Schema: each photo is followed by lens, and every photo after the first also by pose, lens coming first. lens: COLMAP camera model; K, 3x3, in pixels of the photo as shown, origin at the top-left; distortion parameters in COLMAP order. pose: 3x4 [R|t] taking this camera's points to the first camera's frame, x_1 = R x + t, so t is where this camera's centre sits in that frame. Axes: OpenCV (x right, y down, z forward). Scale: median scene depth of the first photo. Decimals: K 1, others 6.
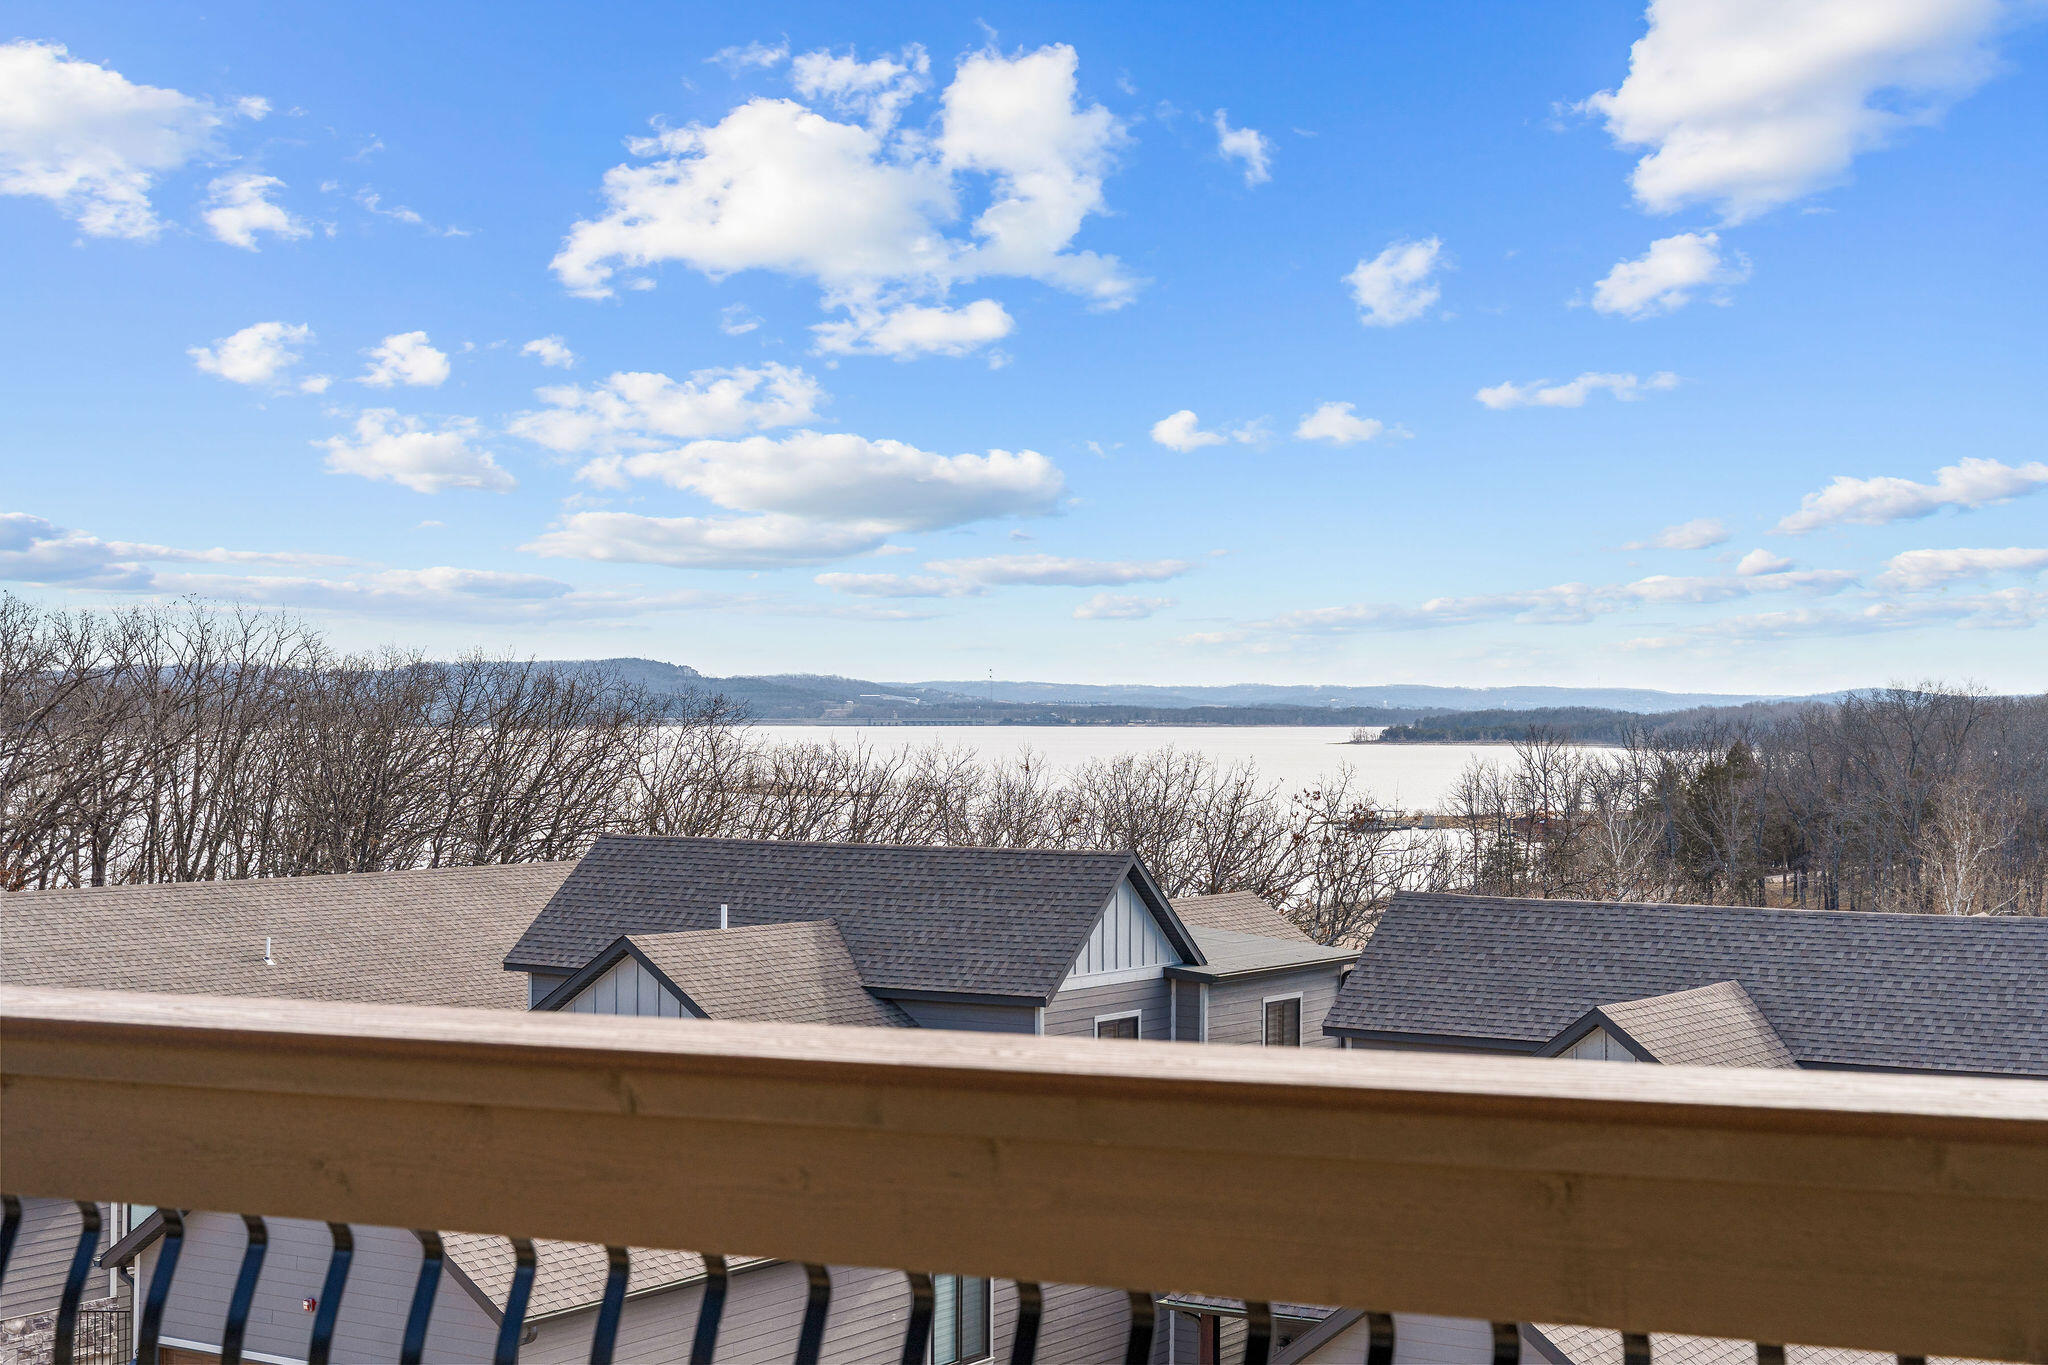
lens RADIAL K [[3048.0, 0, 1024.0], [0, 3048.0, 682.5], [0, 0, 1]] dist [0.021531, 0.044424]
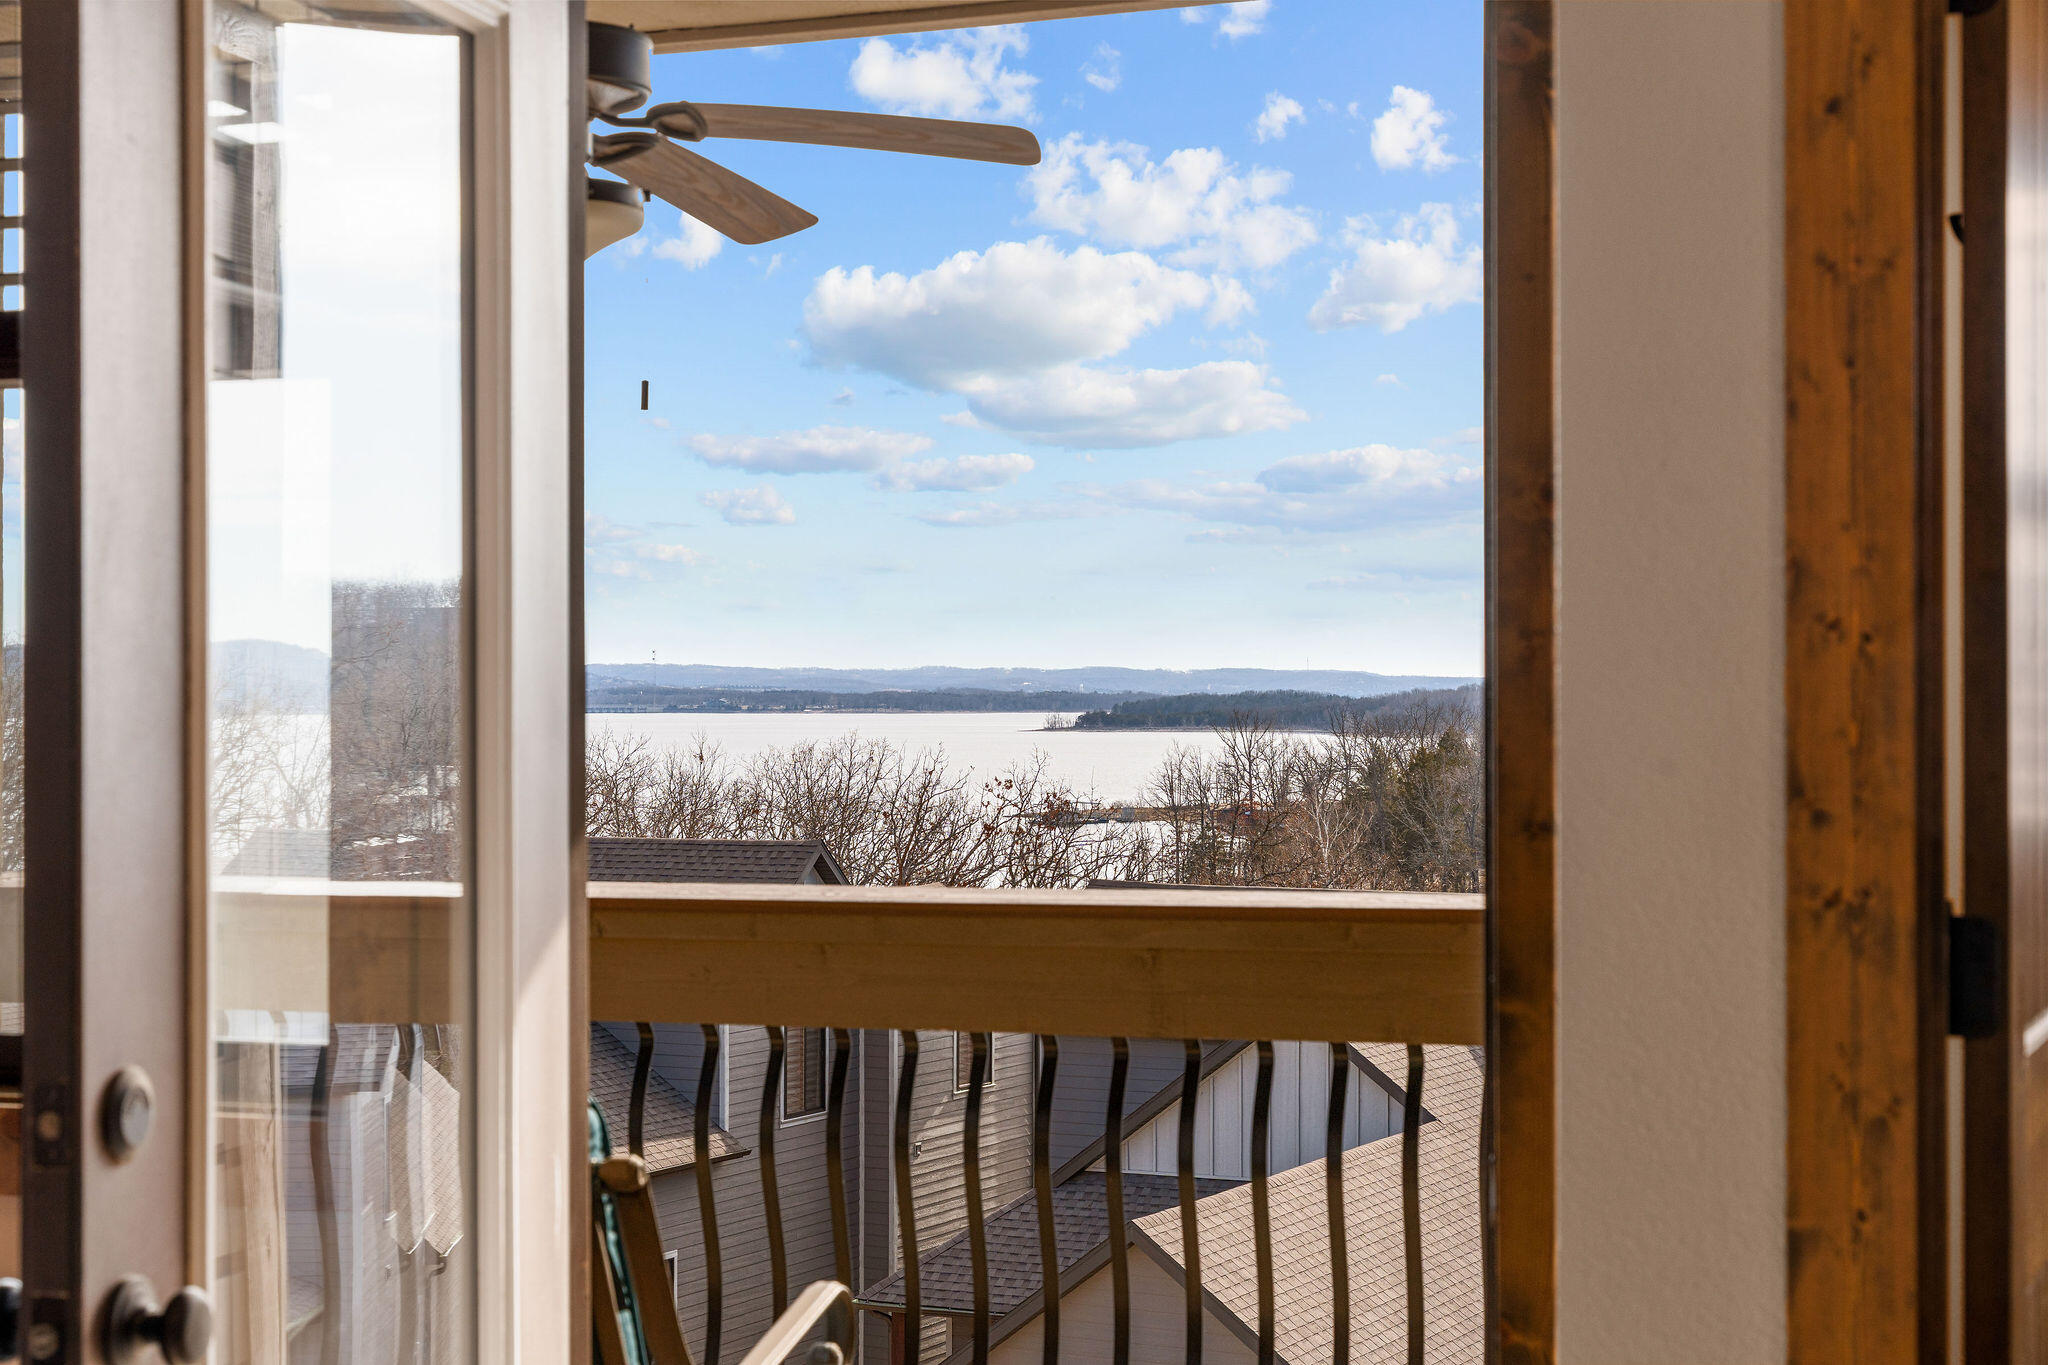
lens RADIAL K [[6497.7, 0, 1024.0], [0, 6497.7, 682.5], [0, 0, 1]] dist [-0.292538, -0.093909]
pose [[0.995044, -0.002480, 0.099406, -0.097585], [0.001911, 0.999981, 0.005818, -0.006311], [-0.099418, -0.005599, 0.995030, -0.986374]]
